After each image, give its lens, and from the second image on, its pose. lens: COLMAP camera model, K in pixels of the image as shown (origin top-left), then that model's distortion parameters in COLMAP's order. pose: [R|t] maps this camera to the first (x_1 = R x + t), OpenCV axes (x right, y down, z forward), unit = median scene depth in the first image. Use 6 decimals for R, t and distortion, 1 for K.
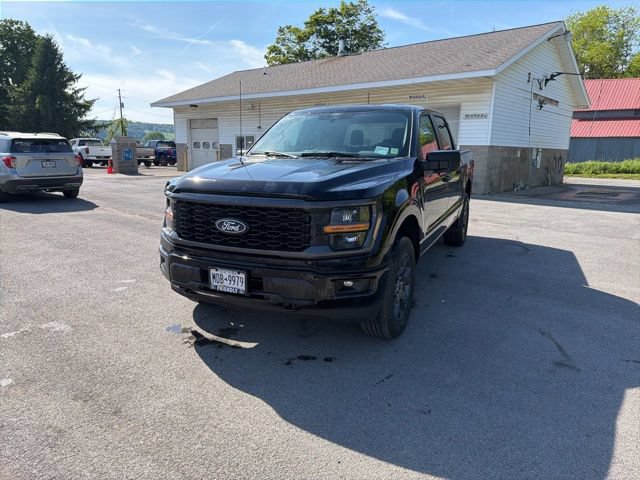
lens RADIAL K [[458.1, 0, 320.0], [0, 458.1, 240.0], [0, 0, 1]] dist [0.009074, -0.014529]
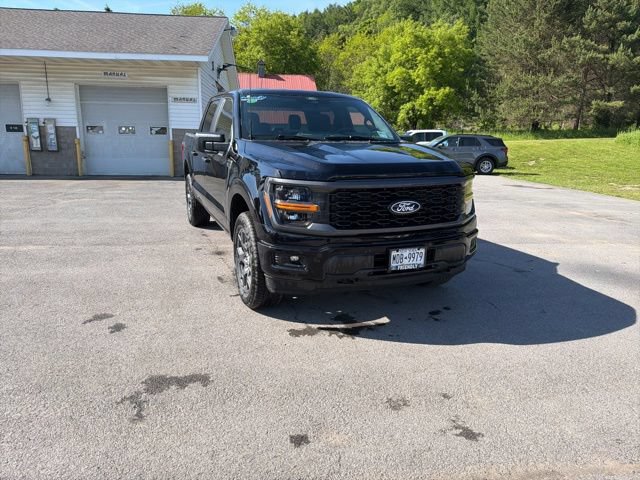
lens RADIAL K [[448.5, 0, 327.7], [0, 448.5, 247.2], [0, 0, 1]] dist [0.020556, -0.033568]
pose [[0.682383, -0.173344, 0.710145, -0.219520], [0.134201, 0.984672, 0.111401, -0.016191], [-0.718571, 0.019283, 0.695186, 0.084643]]
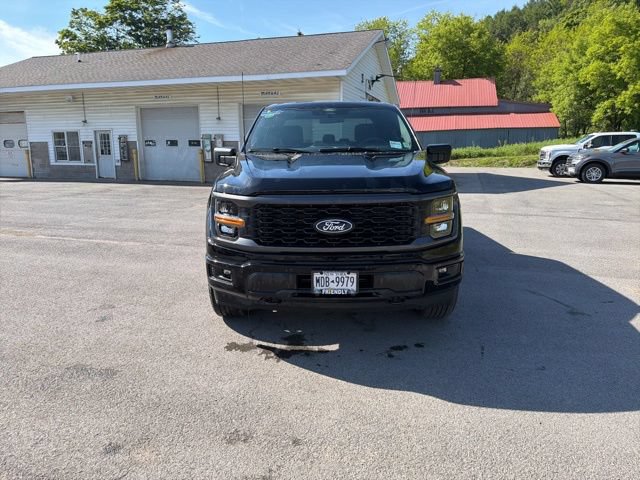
lens RADIAL K [[454.9, 0, 321.3], [0, 454.9, 237.9], [0, 0, 1]] dist [0.042614, -0.062076]
pose [[0.916177, -0.096849, 0.388895, -0.122253], [0.094615, 0.995201, 0.024944, -0.006557], [-0.389444, 0.013942, 0.920944, 0.026291]]
